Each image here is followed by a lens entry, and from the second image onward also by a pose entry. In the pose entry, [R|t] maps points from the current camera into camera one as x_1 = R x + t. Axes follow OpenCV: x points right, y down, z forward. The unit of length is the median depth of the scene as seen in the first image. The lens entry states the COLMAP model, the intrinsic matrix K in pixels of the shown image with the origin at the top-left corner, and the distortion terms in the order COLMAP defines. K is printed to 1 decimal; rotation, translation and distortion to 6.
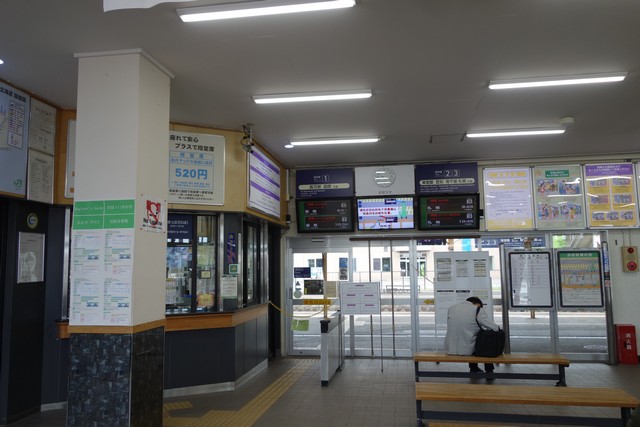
lens RADIAL K [[503.2, 0, 321.1], [0, 503.2, 213.2], [0, 0, 1]] dist [0.003980, -0.007401]
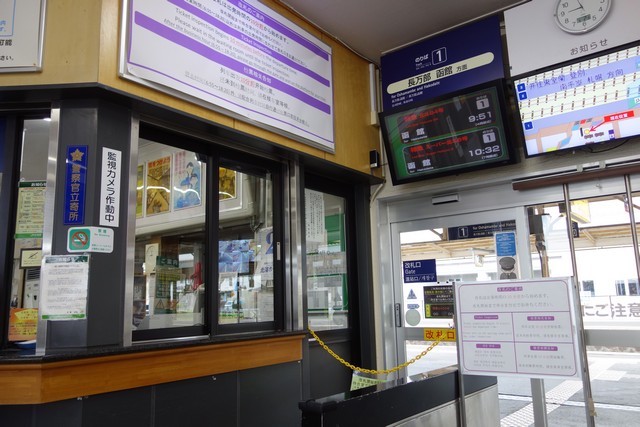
lens RADIAL K [[503.2, 0, 319.3], [0, 503.2, 213.4], [0, 0, 1]] dist [0.003980, -0.007401]
pose [[0.874417, -0.092050, -0.476364, 0.111768], [0.065411, 0.995240, -0.072246, 0.092206], [0.480746, 0.032013, 0.876275, 0.539588]]
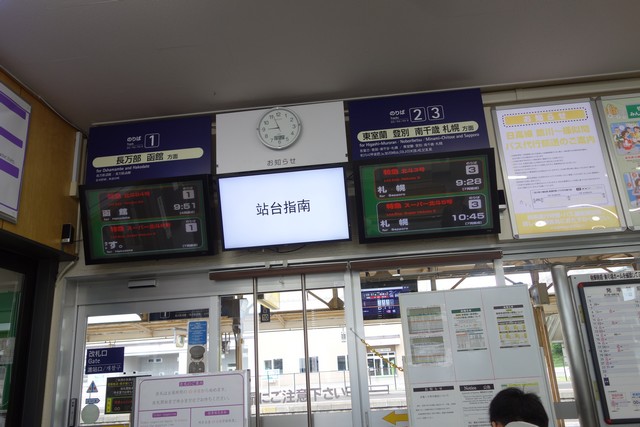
lens RADIAL K [[503.2, 0, 320.3], [0, 503.2, 213.8], [0, 0, 1]] dist [0.003980, -0.007401]
pose [[0.997314, -0.023682, 0.069311, 0.121865], [0.036623, 0.980737, -0.191871, 0.084337], [-0.063432, 0.193894, 0.978970, 0.540083]]
